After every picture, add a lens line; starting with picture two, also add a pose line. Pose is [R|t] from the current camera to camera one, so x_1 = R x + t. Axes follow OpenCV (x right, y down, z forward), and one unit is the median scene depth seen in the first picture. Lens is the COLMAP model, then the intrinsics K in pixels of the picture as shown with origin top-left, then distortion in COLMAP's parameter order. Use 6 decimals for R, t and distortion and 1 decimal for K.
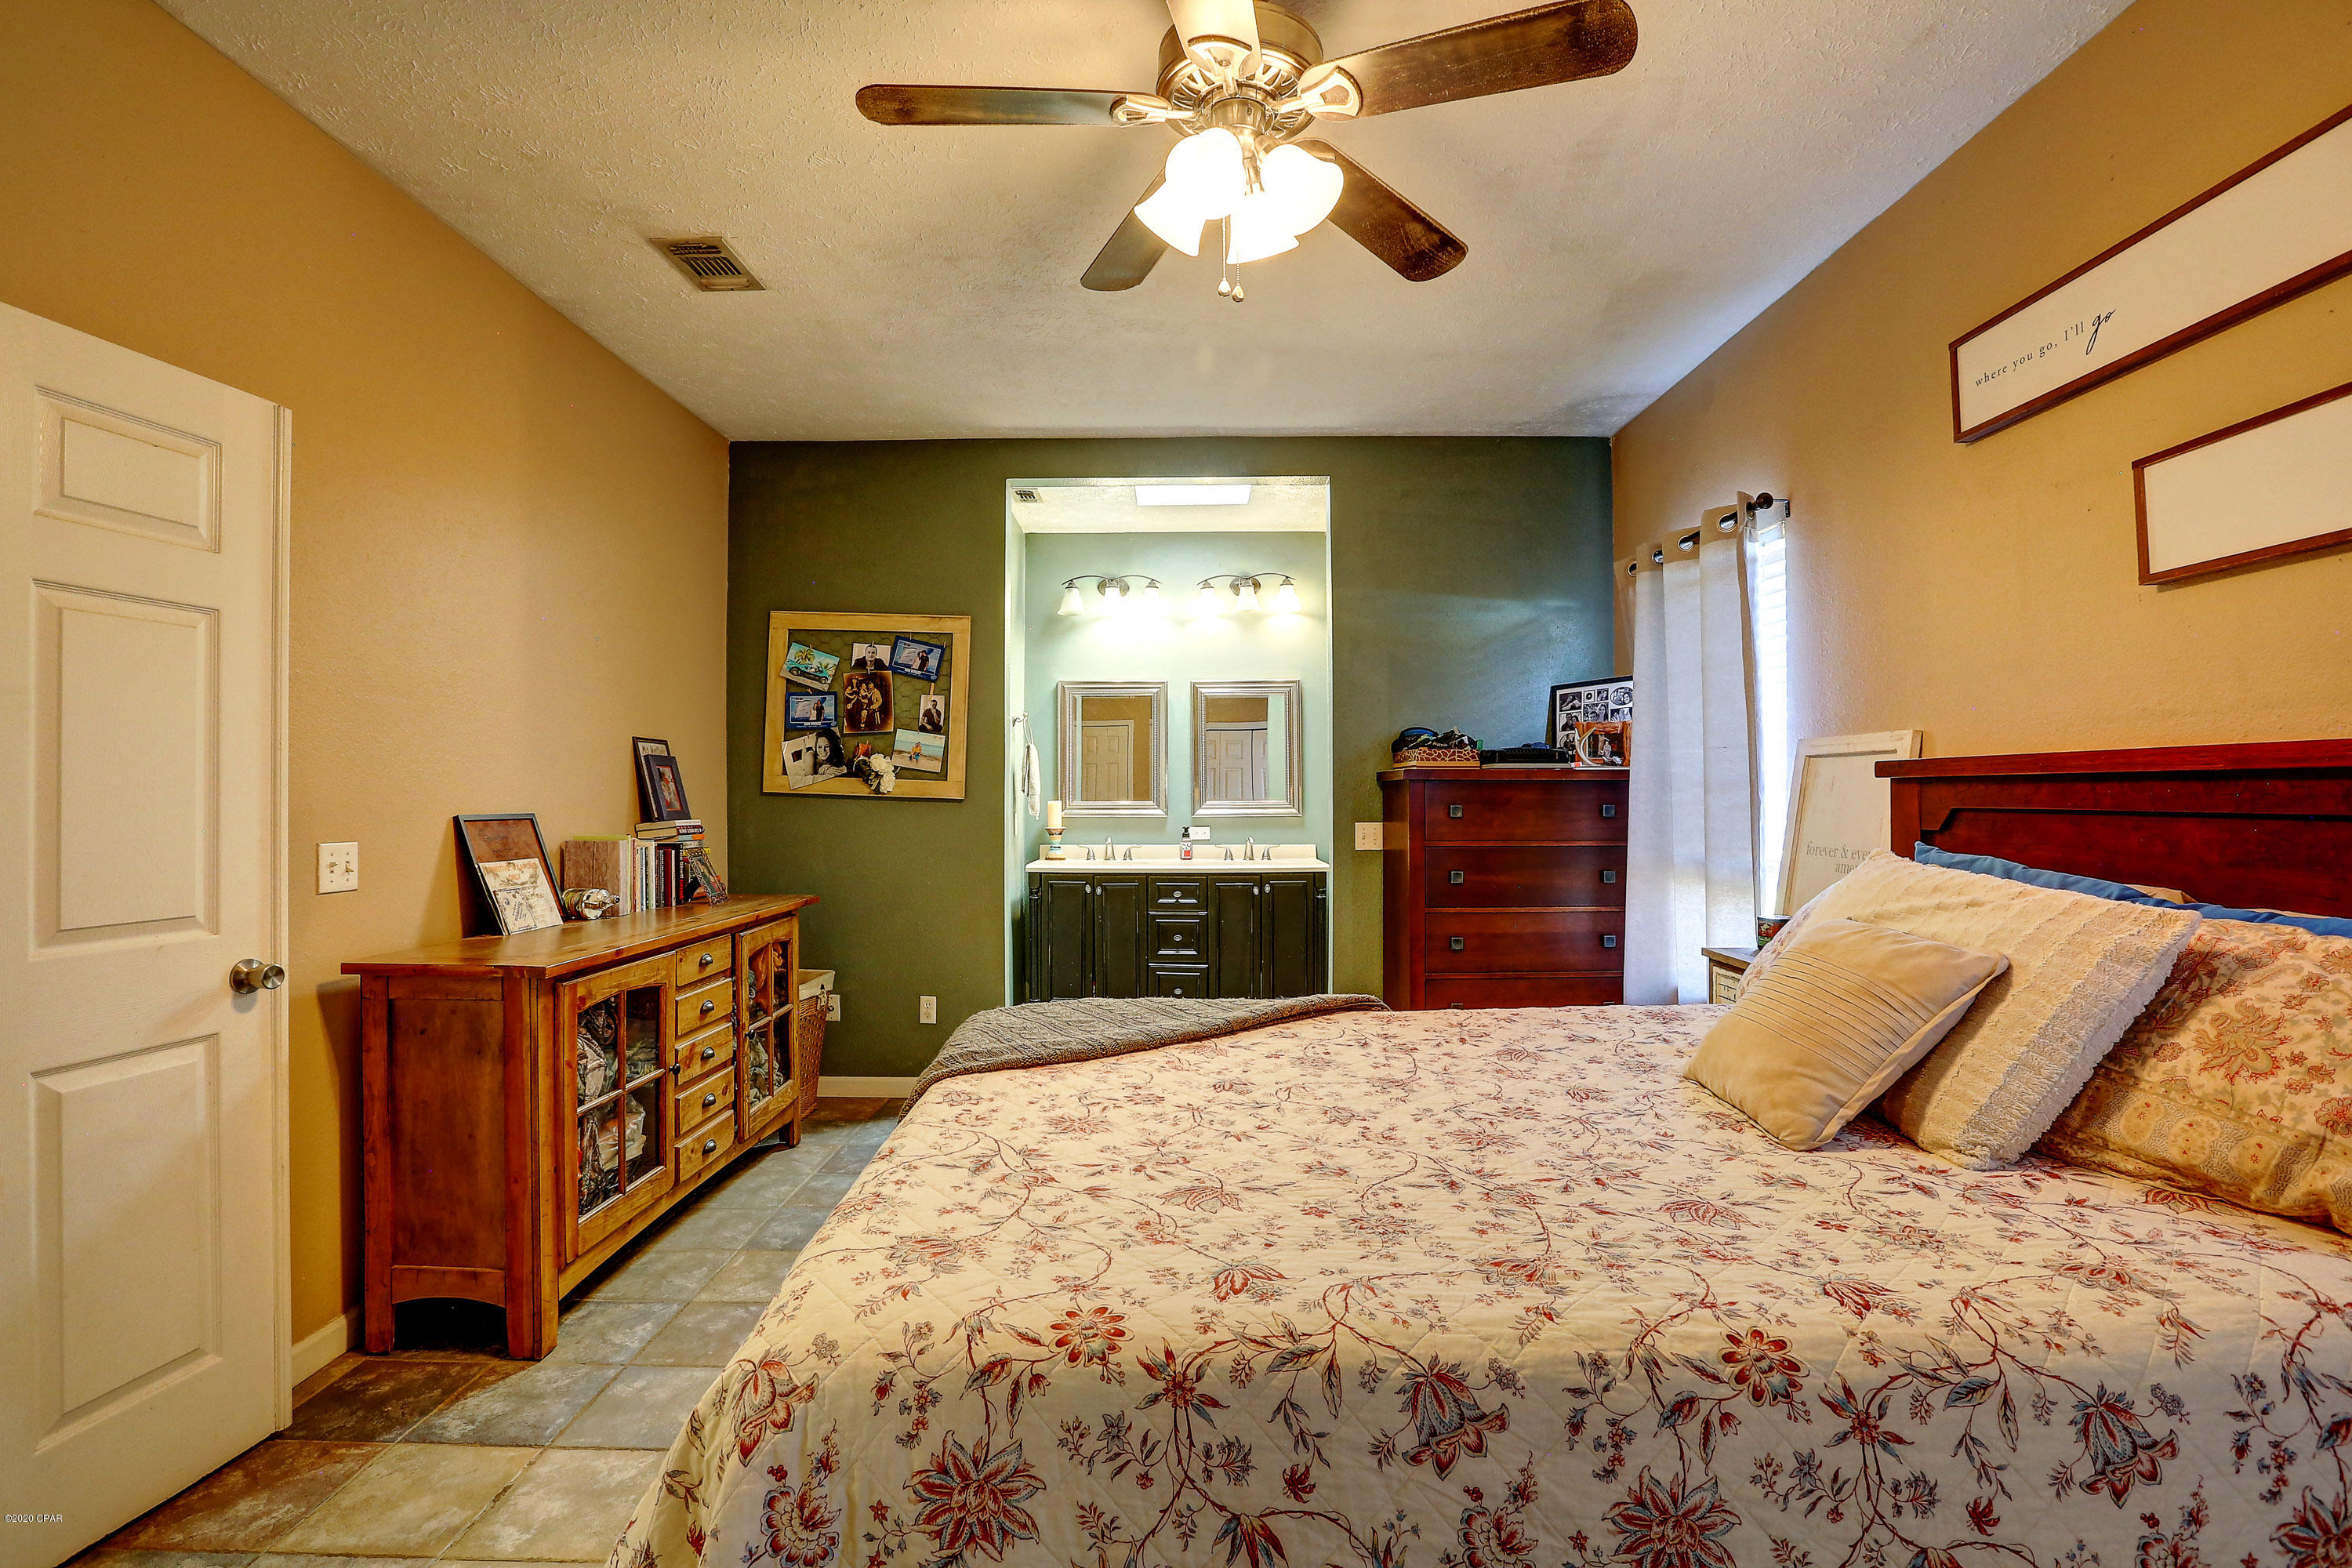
lens RADIAL K [[1069.7, 0, 1158.6], [0, 1069.7, 779.2], [0, 0, 1]] dist [-0.044666, 0.013243]
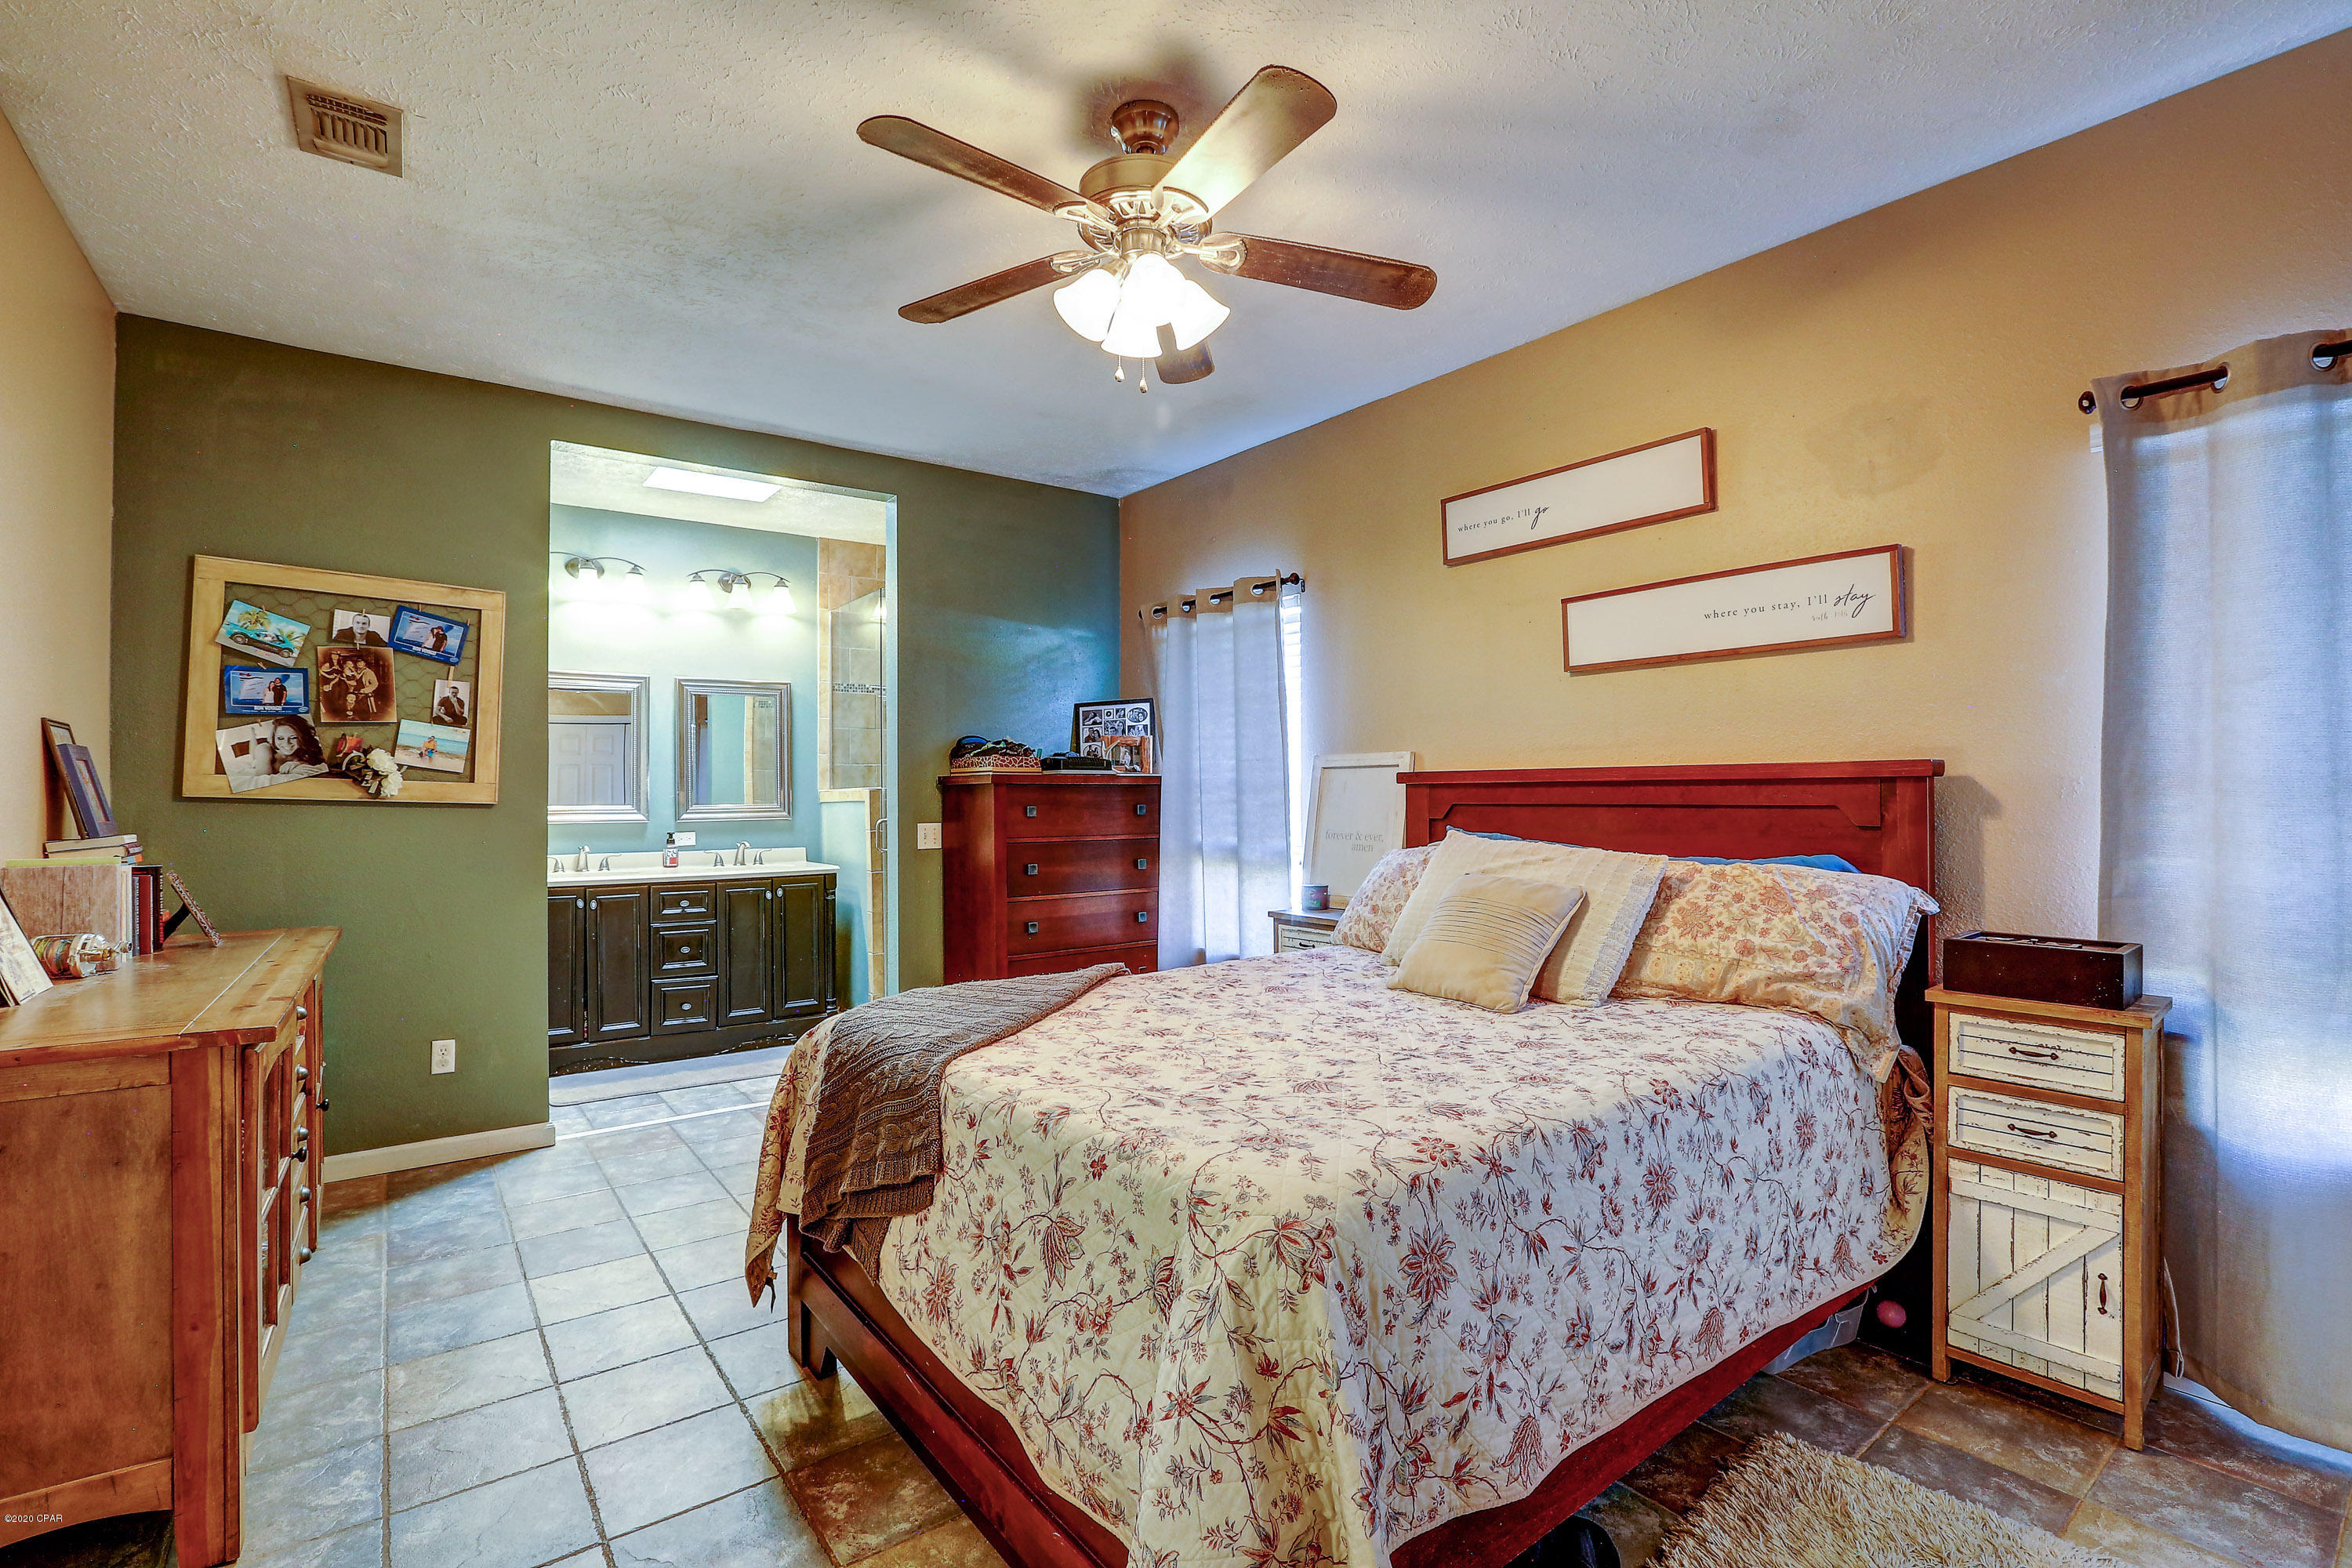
lens RADIAL K [[1069.7, 0, 1162.0], [0, 1069.7, 778.6], [0, 0, 1]] dist [-0.044666, 0.013243]
pose [[0.793095, 0.005825, 0.609070, -0.404273], [-0.003970, 0.999982, -0.004394, -0.000524], [-0.609084, 0.001067, 0.793105, 0.009617]]
